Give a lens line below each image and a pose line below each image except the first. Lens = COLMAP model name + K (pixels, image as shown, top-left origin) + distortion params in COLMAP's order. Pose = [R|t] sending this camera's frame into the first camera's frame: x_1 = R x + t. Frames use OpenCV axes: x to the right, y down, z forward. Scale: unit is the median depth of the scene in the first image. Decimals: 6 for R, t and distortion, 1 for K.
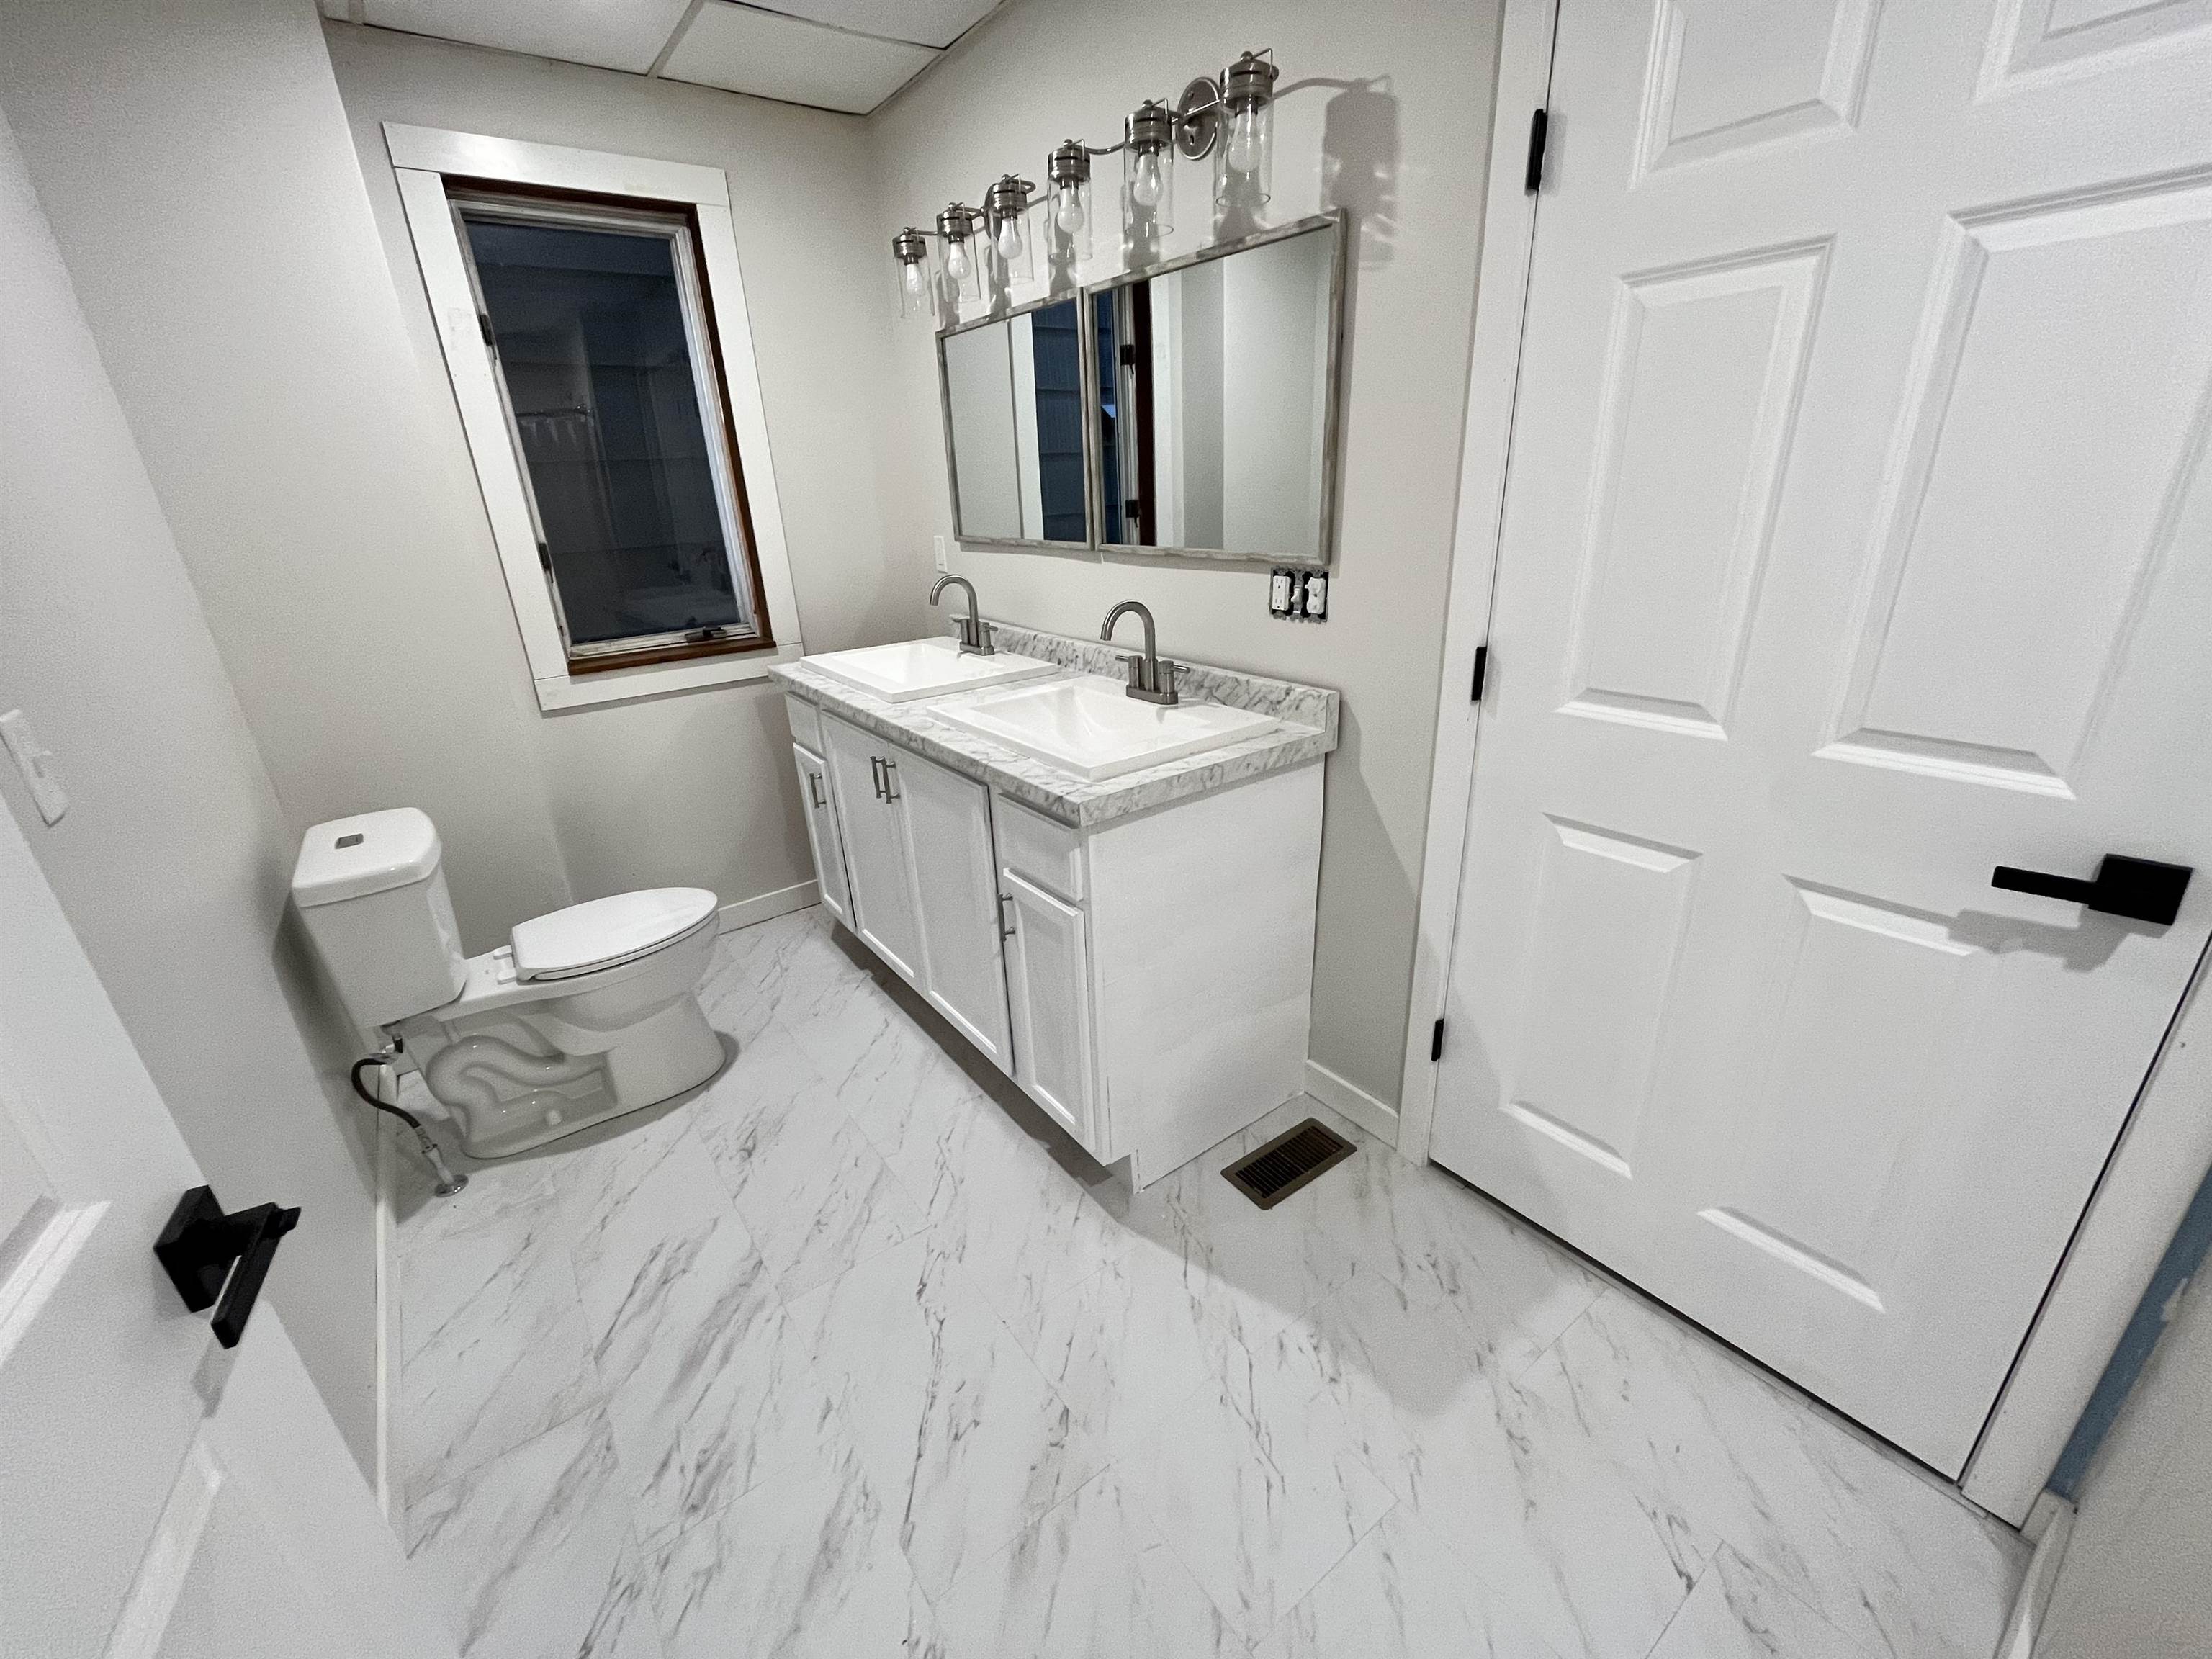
lens RADIAL K [[905.3, 0, 1113.9], [0, 905.3, 827.4], [0, 0, 1]] dist [0.003945, 0.000153]
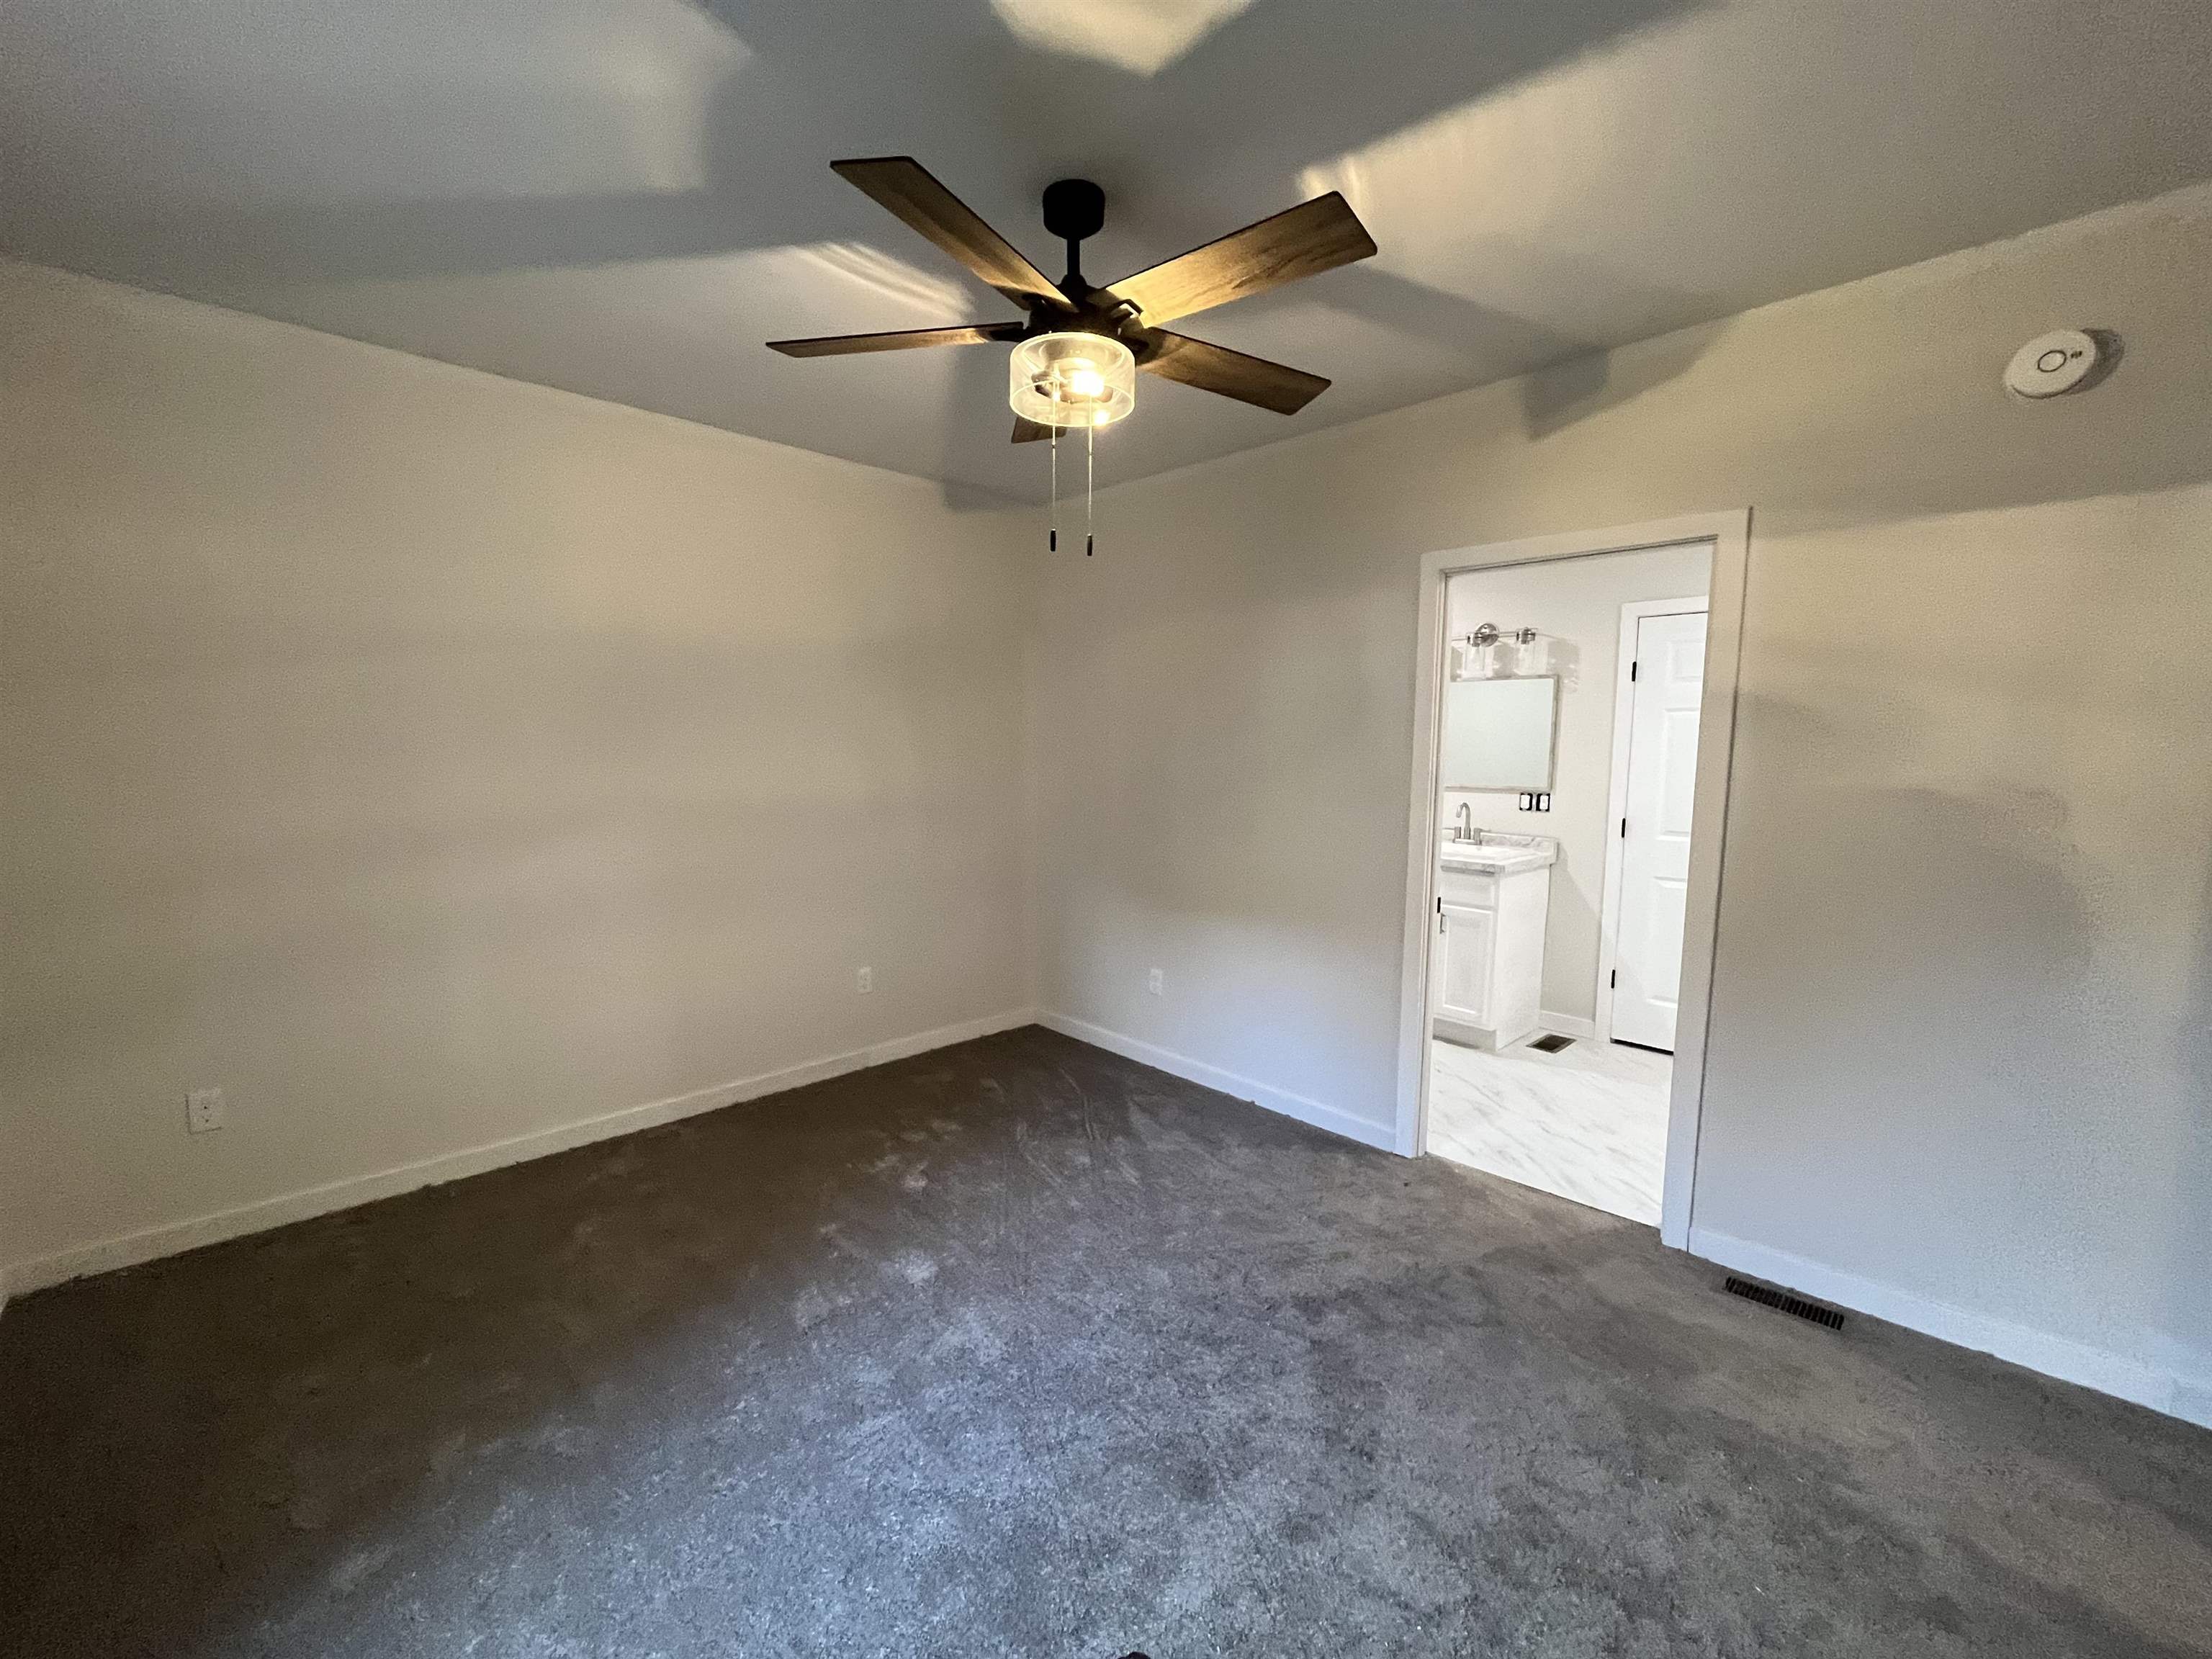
lens RADIAL K [[905.3, 0, 1091.8], [0, 905.3, 829.3], [0, 0, 1]] dist [0.003945, 0.000153]
pose [[0.992132, 0.037983, 0.119293, -1.338945], [-0.004207, 0.962442, -0.271454, 0.515124], [-0.125123, 0.268817, 0.955030, -1.260873]]
